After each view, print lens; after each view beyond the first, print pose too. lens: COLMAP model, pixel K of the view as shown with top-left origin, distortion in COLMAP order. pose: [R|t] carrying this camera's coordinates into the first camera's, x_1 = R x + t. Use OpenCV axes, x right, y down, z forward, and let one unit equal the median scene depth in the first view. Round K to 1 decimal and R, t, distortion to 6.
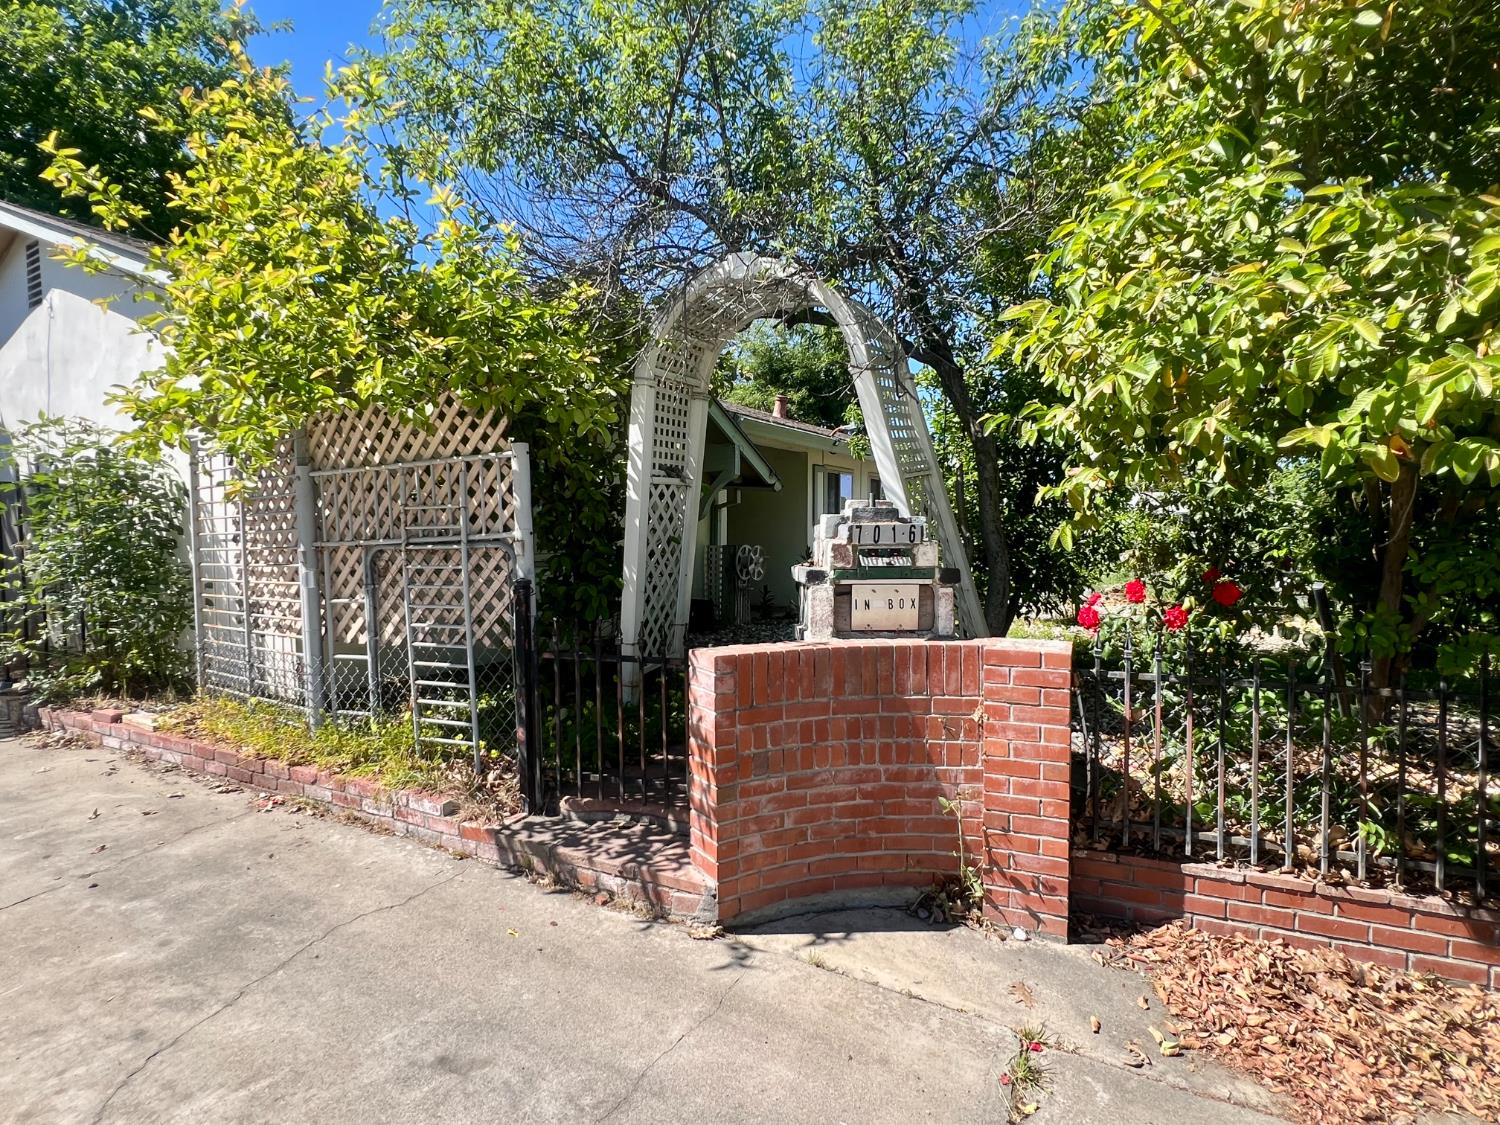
lens RADIAL K [[743.5, 0, 748.4], [0, 743.5, 570.2], [0, 0, 1]] dist [-0.003673, -0.000486]
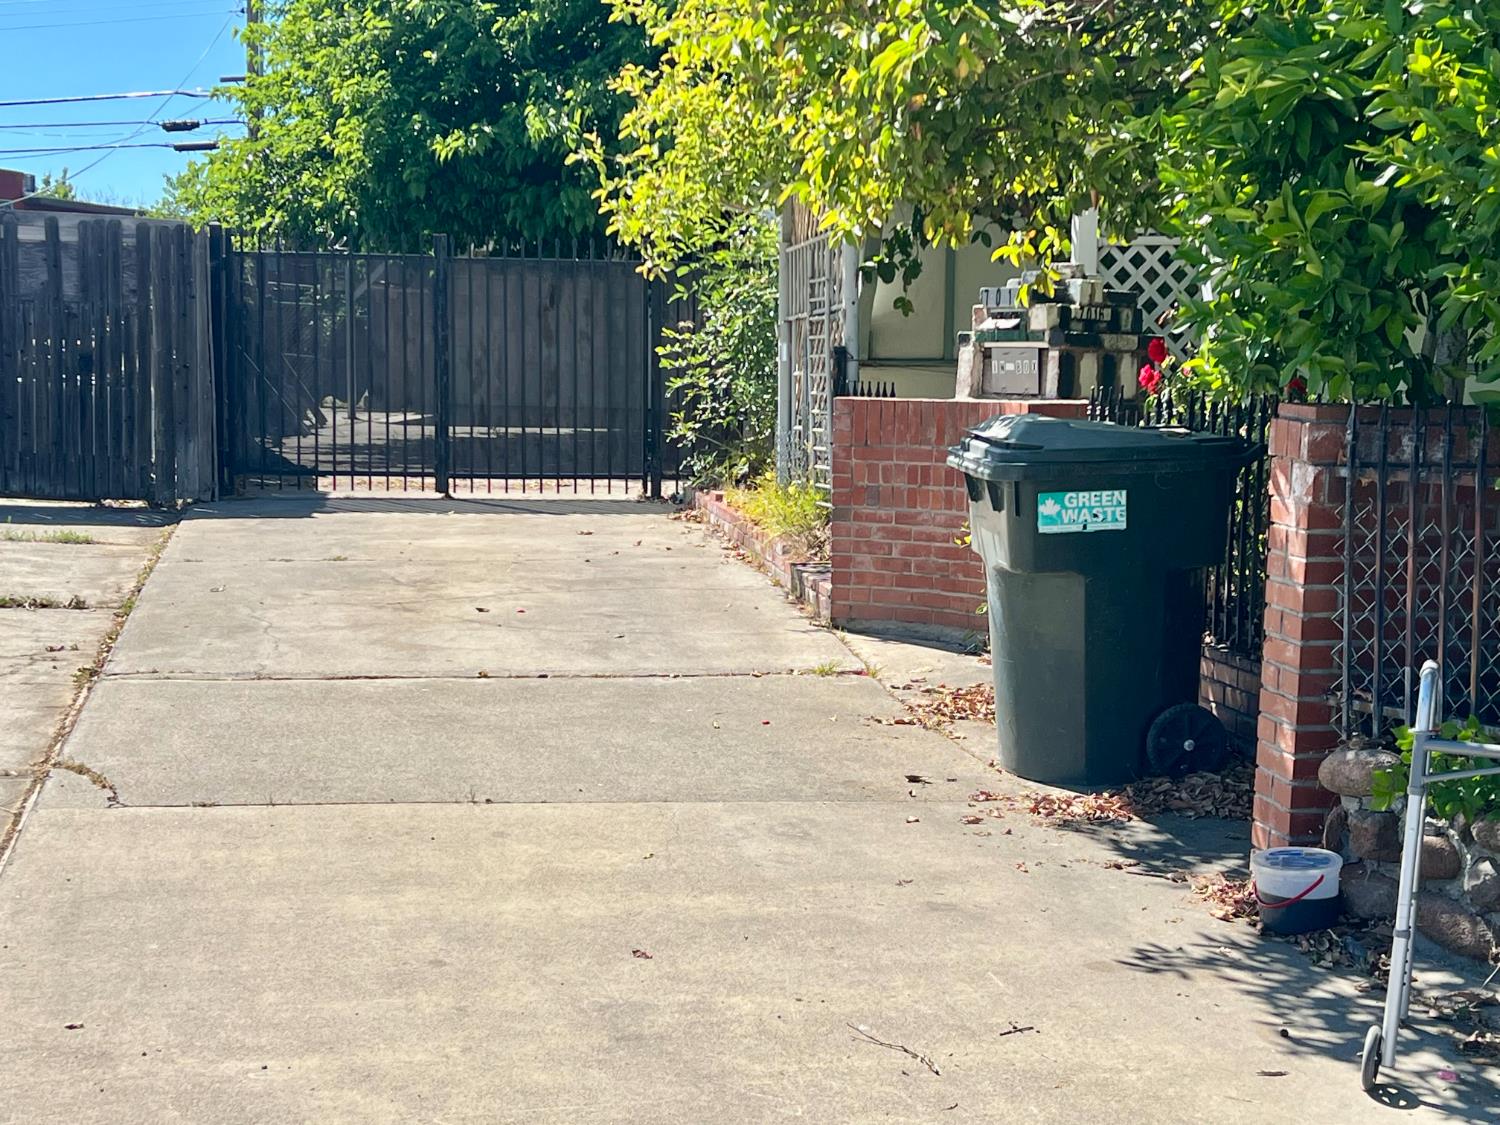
lens RADIAL K [[2275.9, 0, 751.9], [0, 2275.9, 563.2], [0, 0, 1]] dist [0.167042, 0.000000]
pose [[0.559258, 0.081978, -0.824930, 2.693869], [-0.050750, 0.996618, 0.064634, 0.135098], [0.827439, 0.005718, 0.561527, -1.096245]]
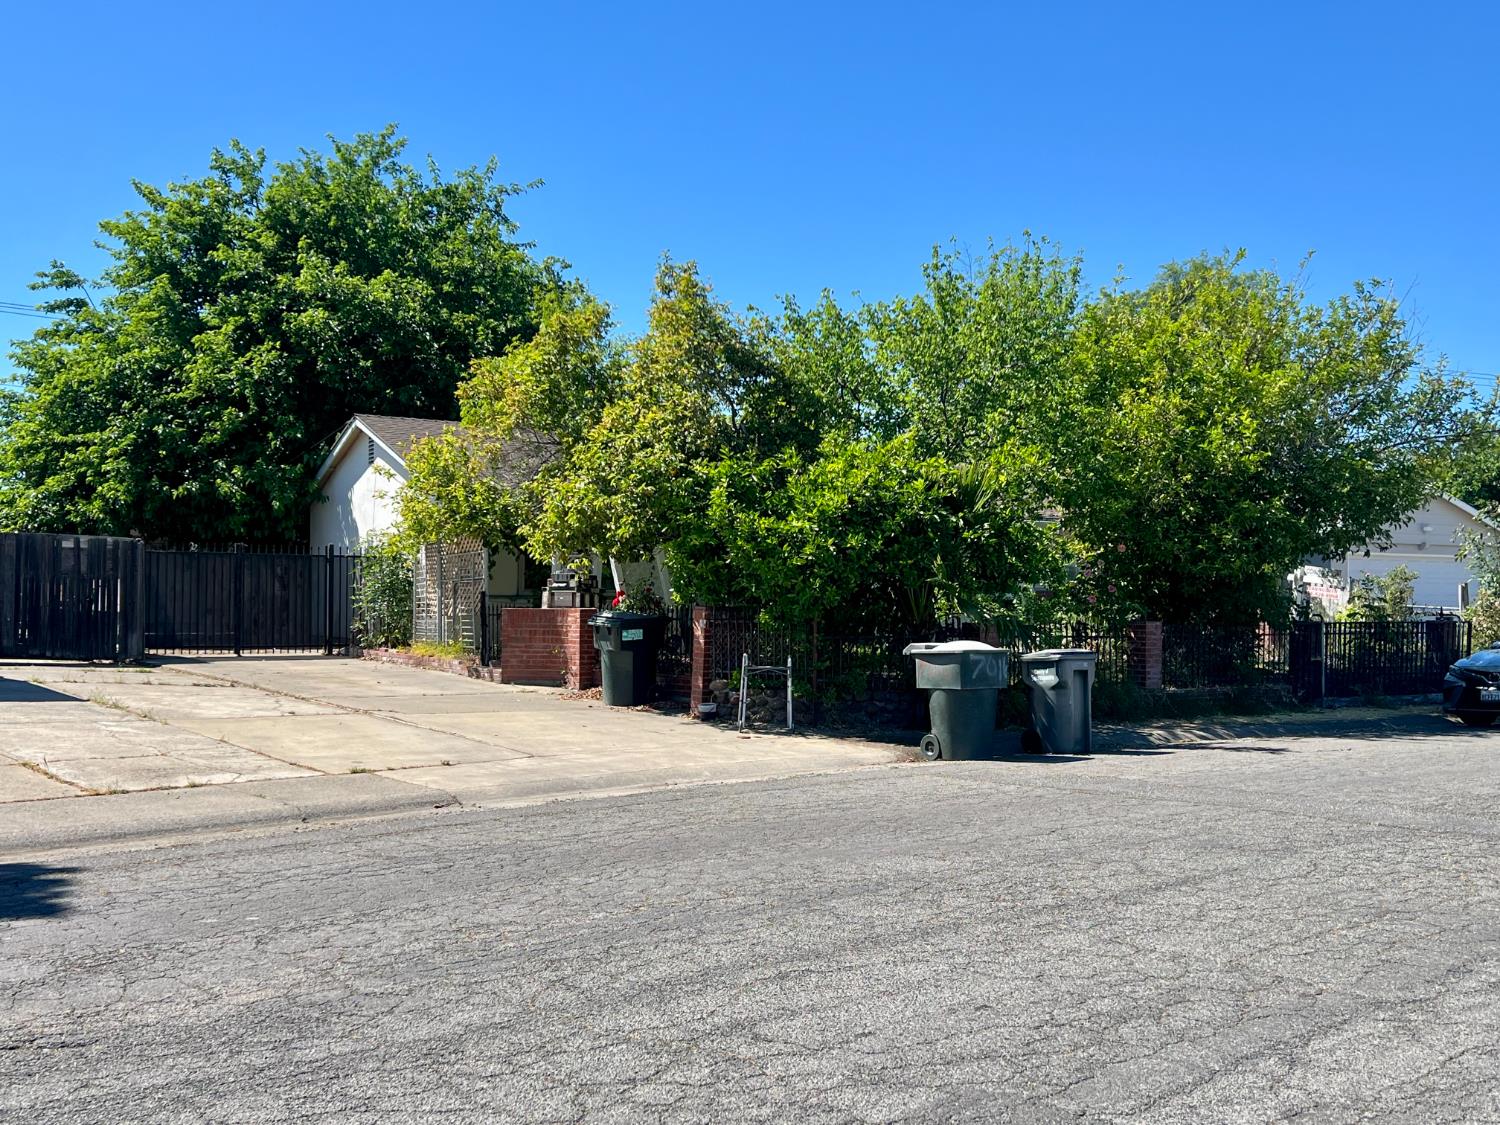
lens RADIAL K [[1584.6, 0, 752.4], [0, 1584.6, 559.1], [0, 0, 1]] dist [0.032568, 0.000000]
pose [[0.870780, -0.004793, -0.491650, 4.518446], [-0.030773, 0.997461, -0.064228, 0.308586], [0.490709, 0.071058, 0.868421, -4.853268]]
